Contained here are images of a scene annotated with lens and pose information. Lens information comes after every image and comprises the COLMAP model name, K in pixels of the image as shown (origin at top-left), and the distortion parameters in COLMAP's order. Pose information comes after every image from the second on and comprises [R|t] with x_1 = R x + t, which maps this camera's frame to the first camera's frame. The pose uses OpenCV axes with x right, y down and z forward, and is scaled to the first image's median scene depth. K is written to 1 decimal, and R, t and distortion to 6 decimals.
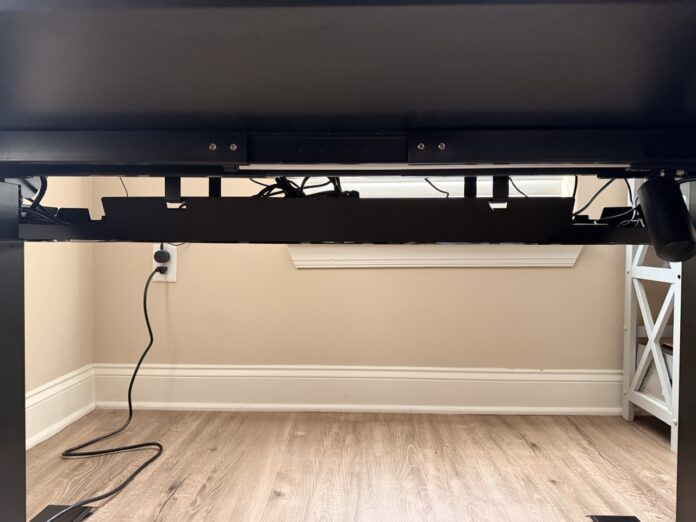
lens RADIAL K [[488.9, 0, 348.0], [0, 488.9, 261.0], [0, 0, 1]] dist [-0.019075, -0.004605]
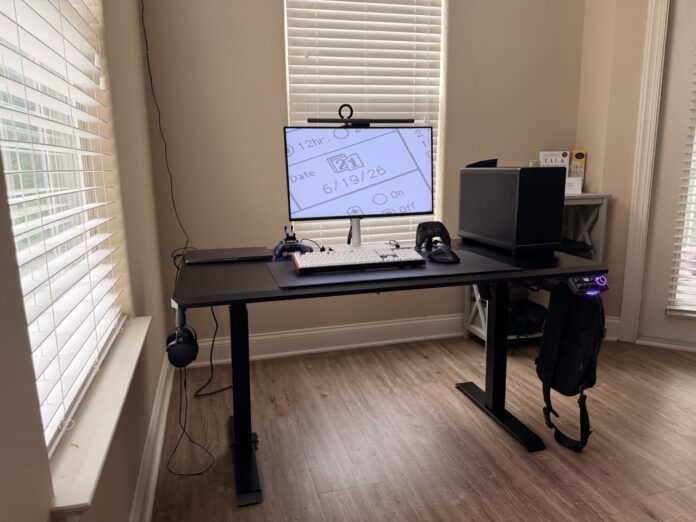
lens RADIAL K [[488.9, 0, 348.0], [0, 488.9, 261.0], [0, 0, 1]] dist [-0.019075, -0.004605]
pose [[0.953148, -0.071932, 0.293828, -0.503753], [0.022875, 0.985675, 0.167100, -0.369346], [-0.301639, -0.152550, 0.941139, -0.772593]]
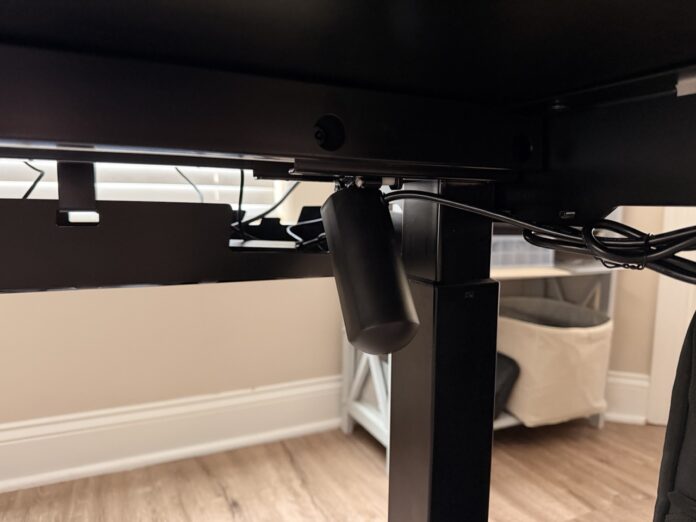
lens RADIAL K [[488.9, 0, 348.0], [0, 488.9, 261.0], [0, 0, 1]] dist [-0.019075, -0.004605]
pose [[0.880284, -0.034954, 0.473158, 0.186540], [-0.002088, 0.996987, 0.077535, -0.064390], [-0.474443, -0.069240, 0.877559, 0.261444]]
